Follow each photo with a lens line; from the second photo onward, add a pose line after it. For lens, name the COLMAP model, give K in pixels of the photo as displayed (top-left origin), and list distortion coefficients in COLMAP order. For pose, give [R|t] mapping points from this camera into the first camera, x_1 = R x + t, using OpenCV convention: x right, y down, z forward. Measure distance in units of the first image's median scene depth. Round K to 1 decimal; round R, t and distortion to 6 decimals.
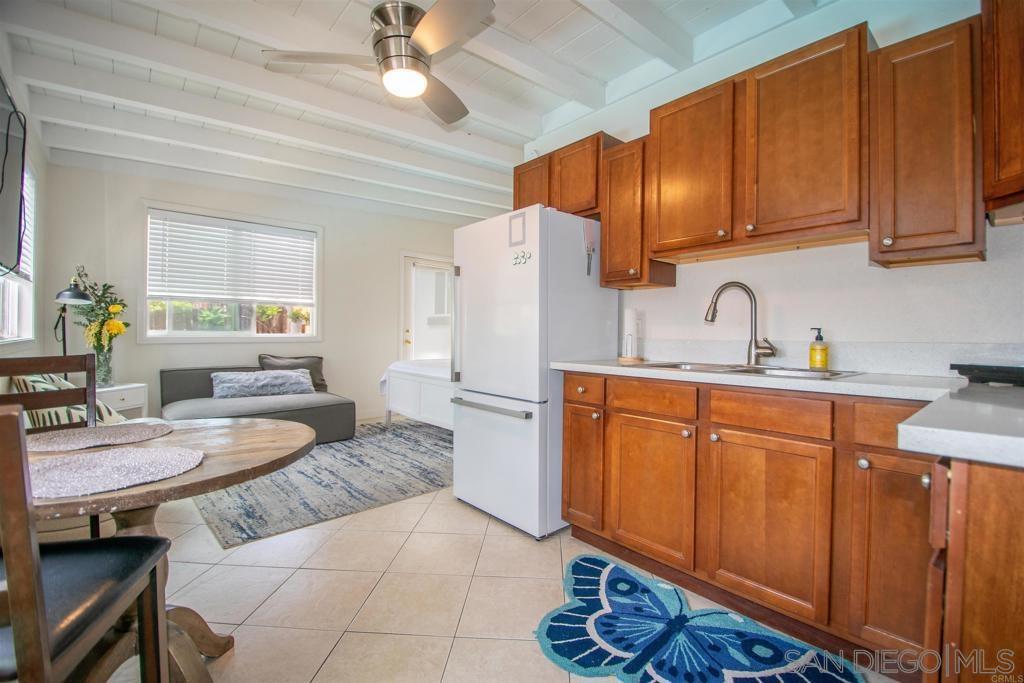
lens RADIAL K [[448.2, 0, 520.0], [0, 448.2, 333.1], [0, 0, 1]] dist [-0.003653, -0.008670]
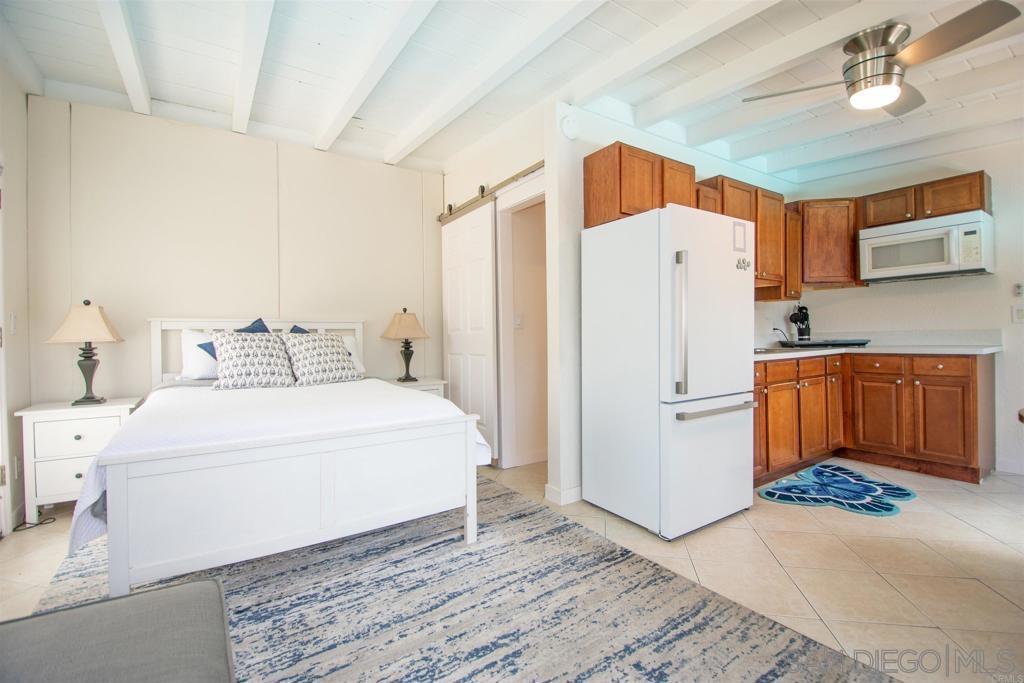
lens RADIAL K [[448.2, 0, 517.2], [0, 448.2, 337.4], [0, 0, 1]] dist [-0.003653, -0.008670]
pose [[0.134268, -0.017397, 0.990792, -1.099417], [0.015875, 0.999755, 0.015404, -0.013386], [-0.990818, 0.013661, 0.134512, 1.322724]]
